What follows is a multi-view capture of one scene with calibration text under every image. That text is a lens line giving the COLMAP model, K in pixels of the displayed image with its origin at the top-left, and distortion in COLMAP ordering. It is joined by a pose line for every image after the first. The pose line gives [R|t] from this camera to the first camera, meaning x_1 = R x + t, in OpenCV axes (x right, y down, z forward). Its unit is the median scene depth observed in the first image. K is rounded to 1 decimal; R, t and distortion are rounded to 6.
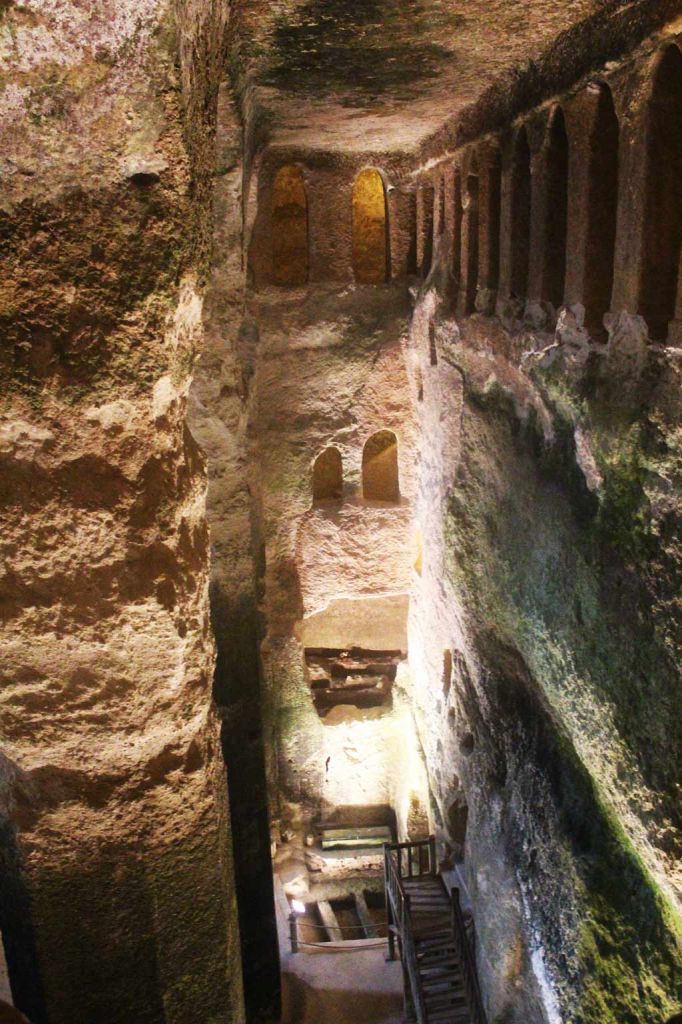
lens RADIAL K [[918.7, 0, 341.0], [0, 918.7, 512.0], [0, 0, 1]] dist [-0.100150, 0.013226]
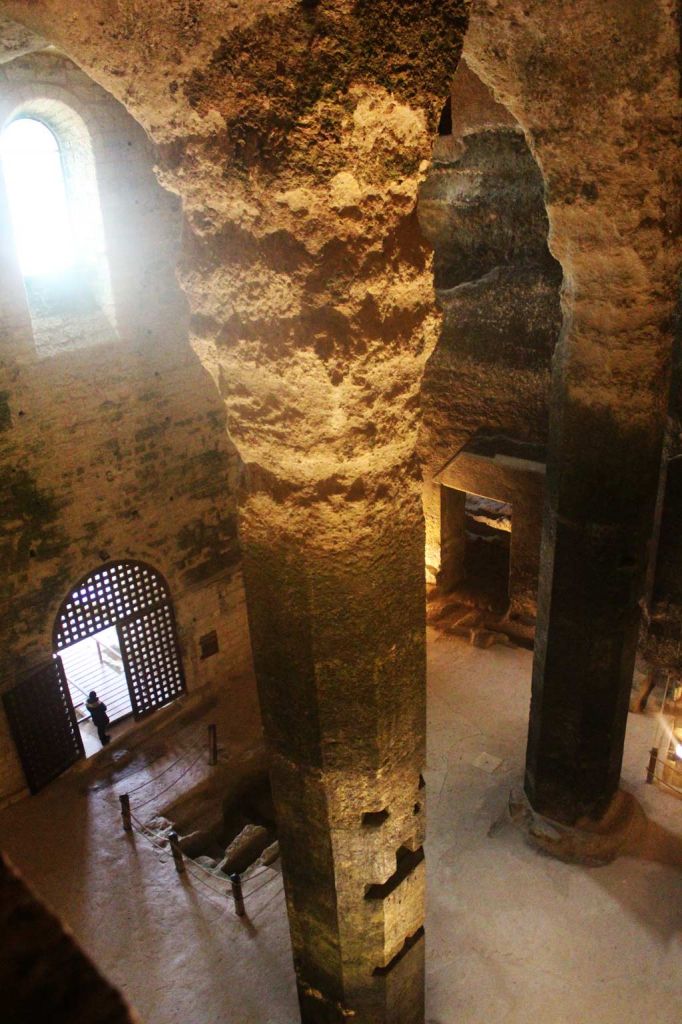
lens RADIAL K [[869.7, 0, 341.0], [0, 869.7, 512.0], [0, 0, 1]] dist [-0.156004, 0.166559]
pose [[0.716660, 0.278366, -0.639461, 0.670982], [-0.162093, 0.958265, 0.235485, 0.021897], [0.678324, -0.065111, 0.731872, 0.122789]]
